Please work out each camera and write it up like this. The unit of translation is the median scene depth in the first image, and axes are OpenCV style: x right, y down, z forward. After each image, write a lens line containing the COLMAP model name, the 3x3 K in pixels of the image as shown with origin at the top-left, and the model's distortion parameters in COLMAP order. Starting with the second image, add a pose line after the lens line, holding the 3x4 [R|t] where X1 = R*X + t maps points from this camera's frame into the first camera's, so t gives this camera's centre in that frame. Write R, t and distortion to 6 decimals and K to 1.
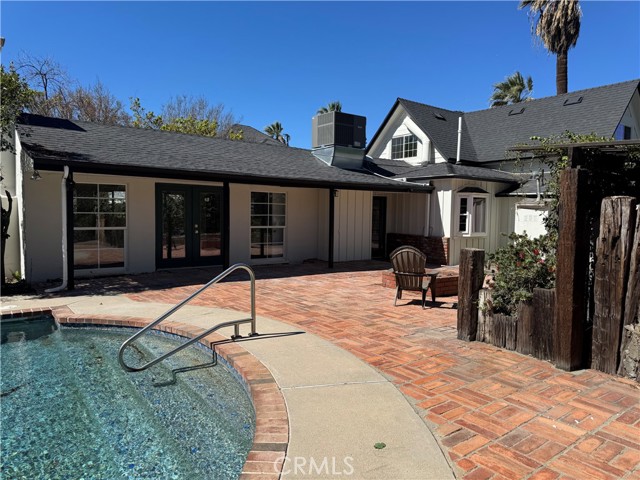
lens RADIAL K [[448.1, 0, 319.1], [0, 448.1, 240.0], [0, 0, 1]] dist [0.079951, -0.083002]
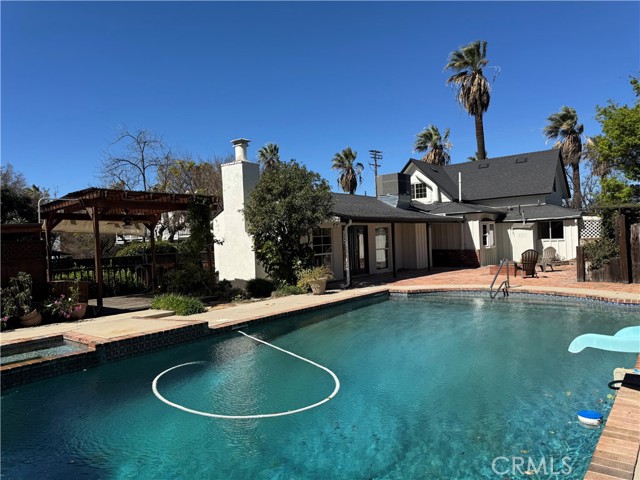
lens RADIAL K [[448.1, 0, 319.1], [0, 448.1, 240.0], [0, 0, 1]] dist [0.079951, -0.083002]
pose [[0.970011, -0.056862, 0.236317, -0.516697], [0.071684, 0.995932, -0.054605, 0.006597], [-0.232250, 0.069908, 0.970141, -0.352637]]
